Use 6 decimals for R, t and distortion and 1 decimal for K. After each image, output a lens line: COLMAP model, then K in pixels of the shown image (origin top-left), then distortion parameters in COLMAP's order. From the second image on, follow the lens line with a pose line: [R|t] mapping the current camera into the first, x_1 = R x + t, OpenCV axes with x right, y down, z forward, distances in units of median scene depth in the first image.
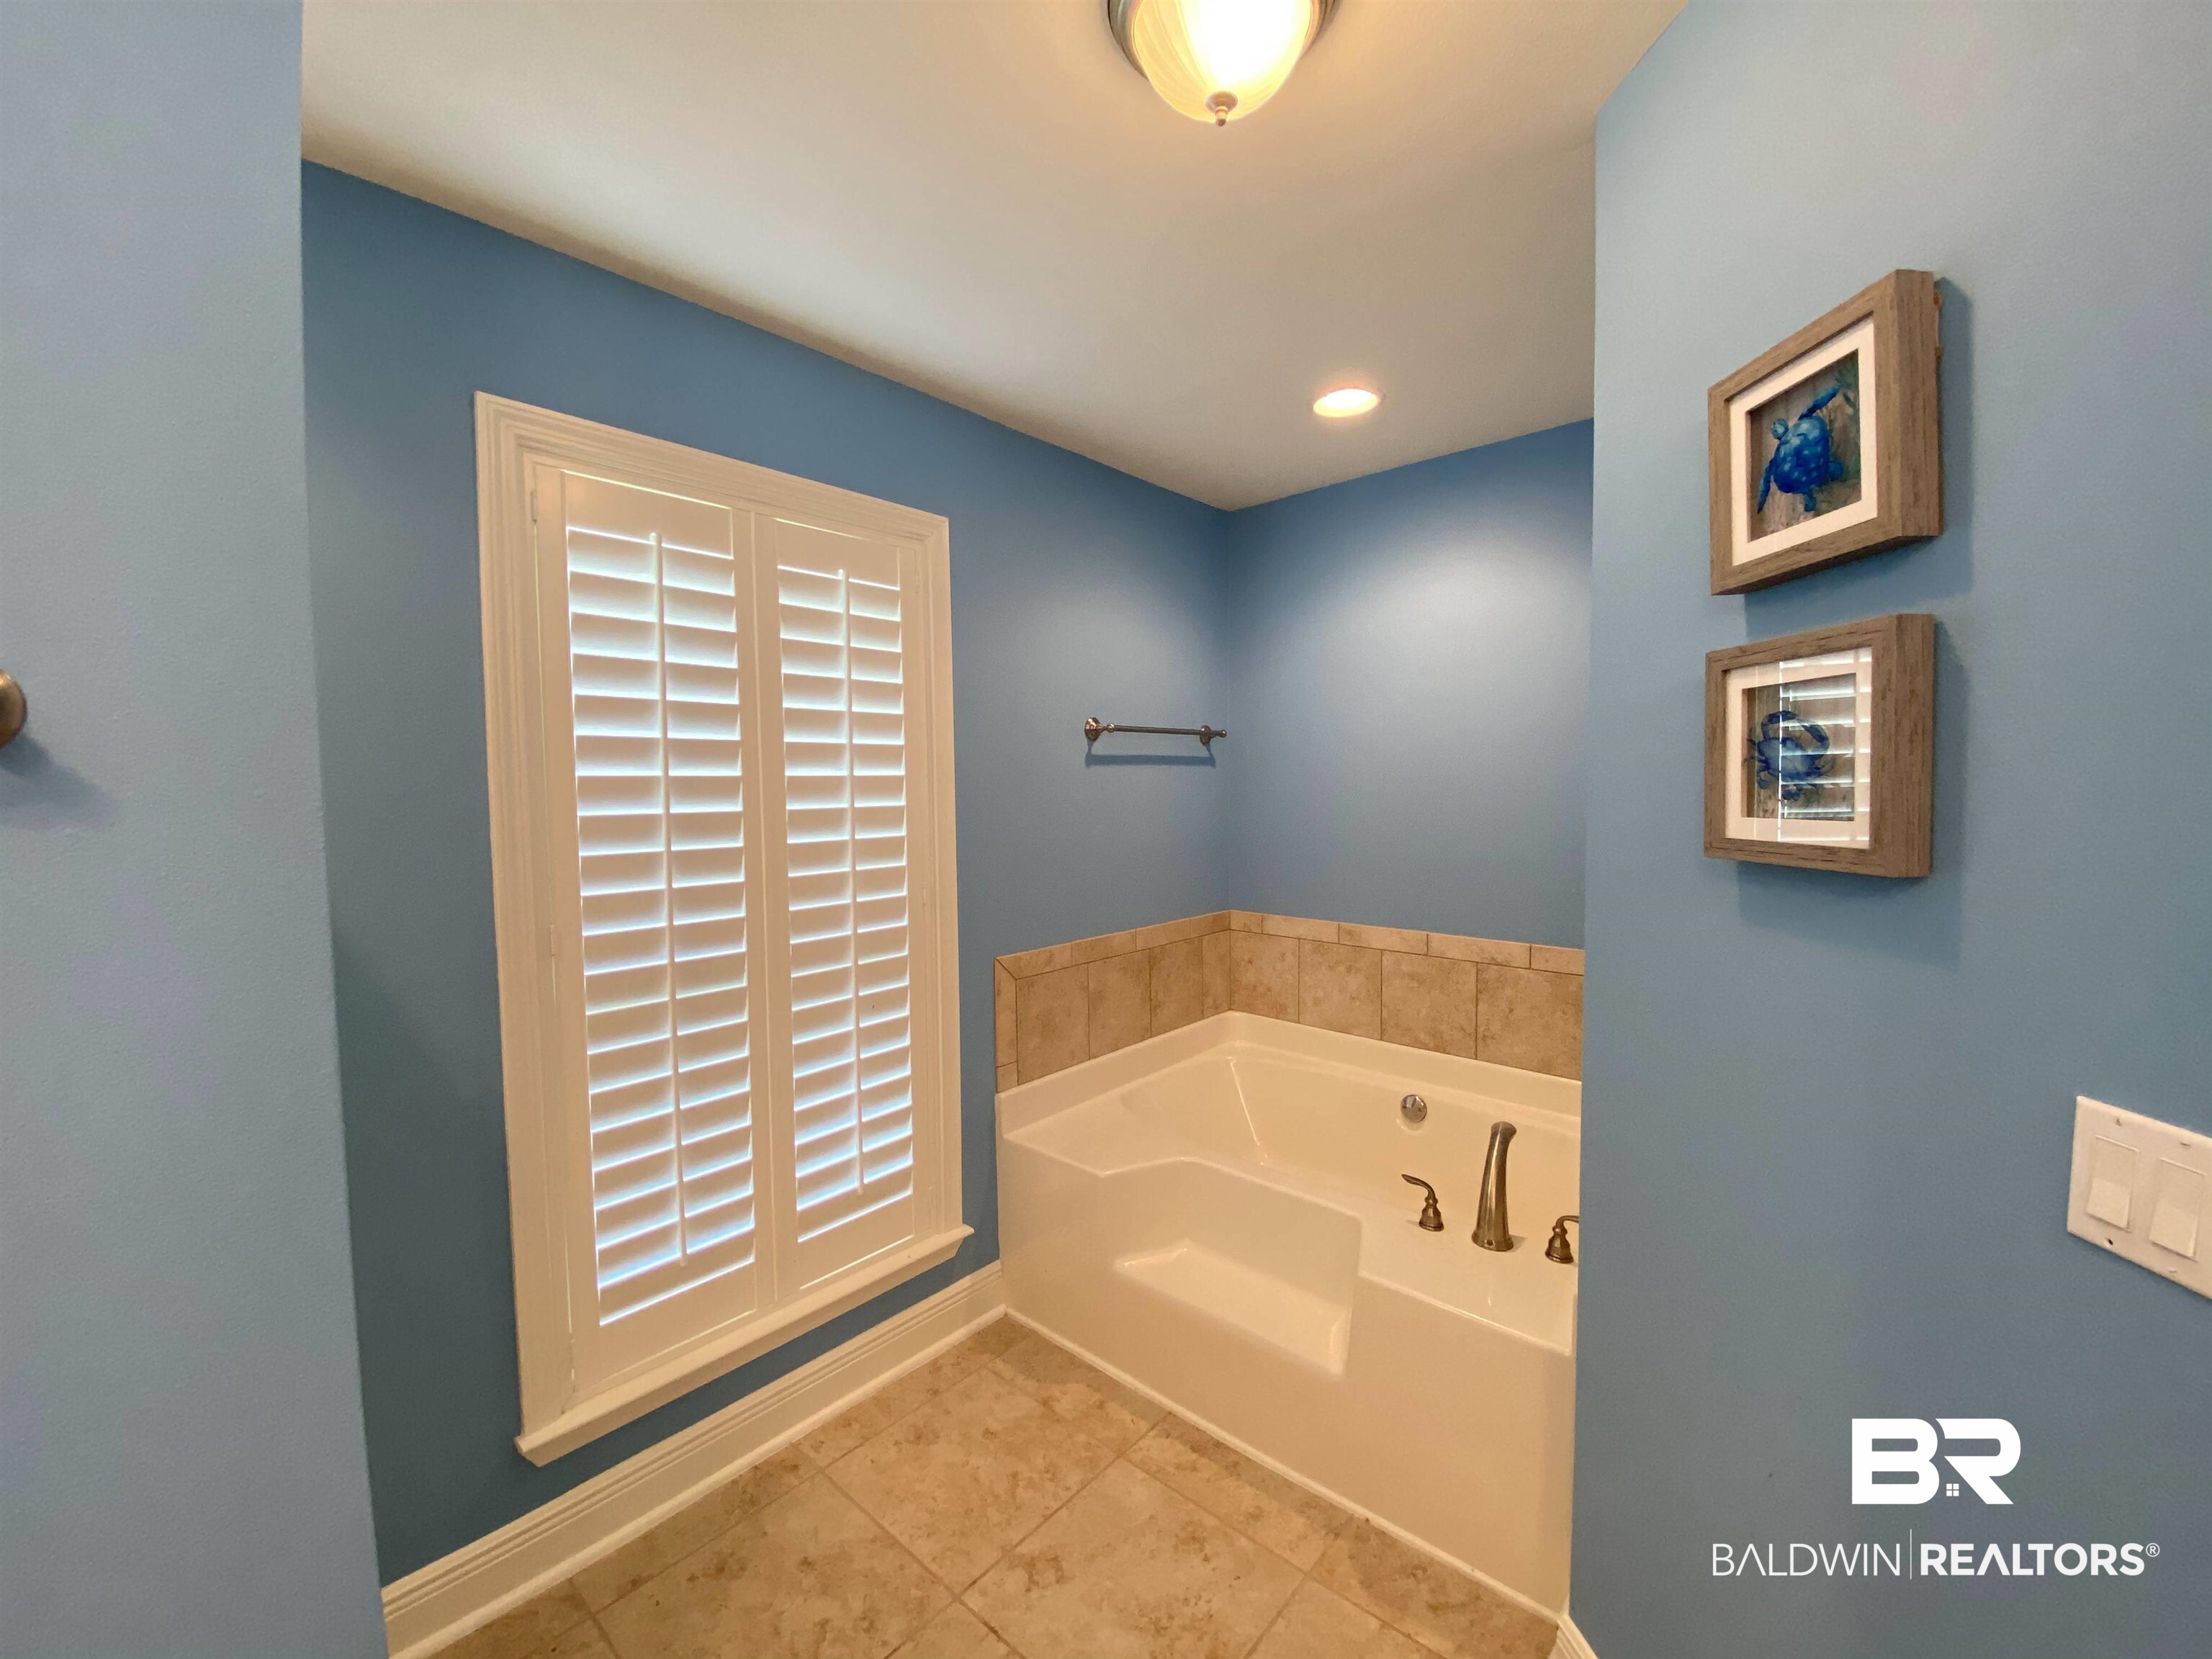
lens RADIAL K [[874.6, 0, 1106.0], [0, 874.6, 829.5], [0, 0, 1]] dist [0.035237, -0.031074]
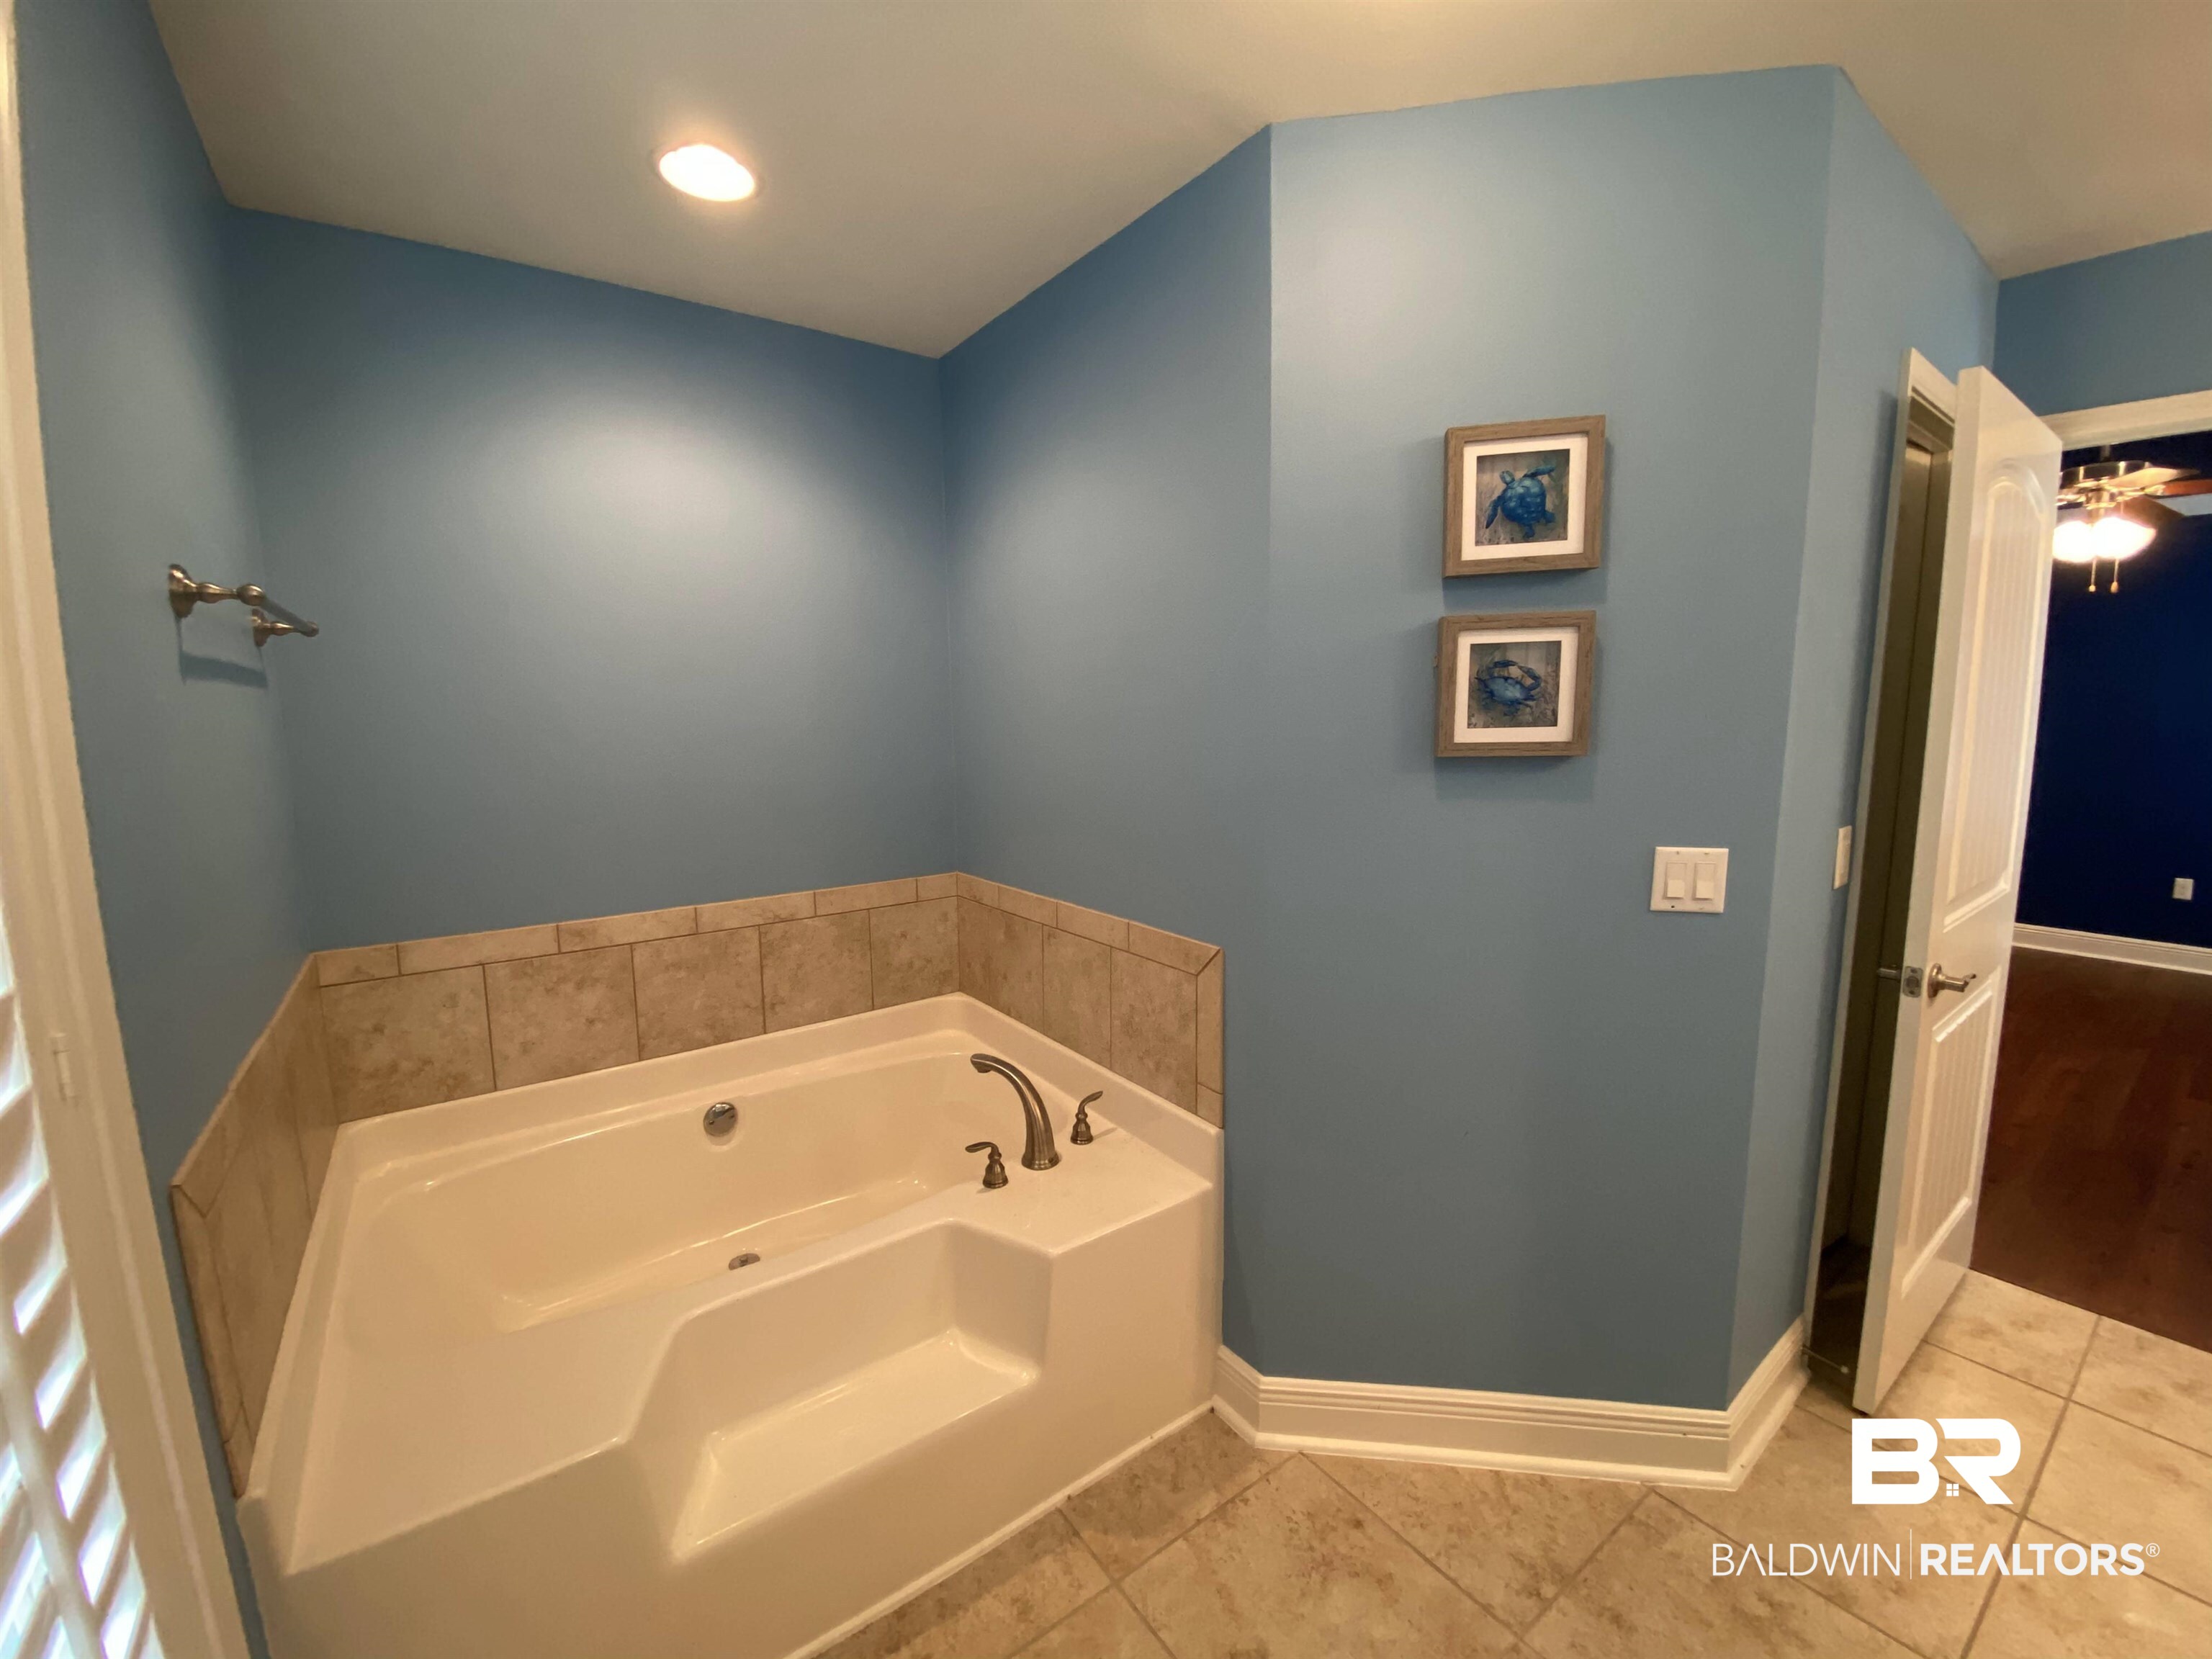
lens RADIAL K [[890.9, 0, 1112.9], [0, 890.9, 825.3], [0, 0, 1]] dist [0.033015, -0.024095]
pose [[0.233619, -0.122997, 0.964517, -0.536601], [0.066942, 0.991648, 0.110243, -0.034020], [-0.970021, 0.038812, 0.239902, 0.697410]]
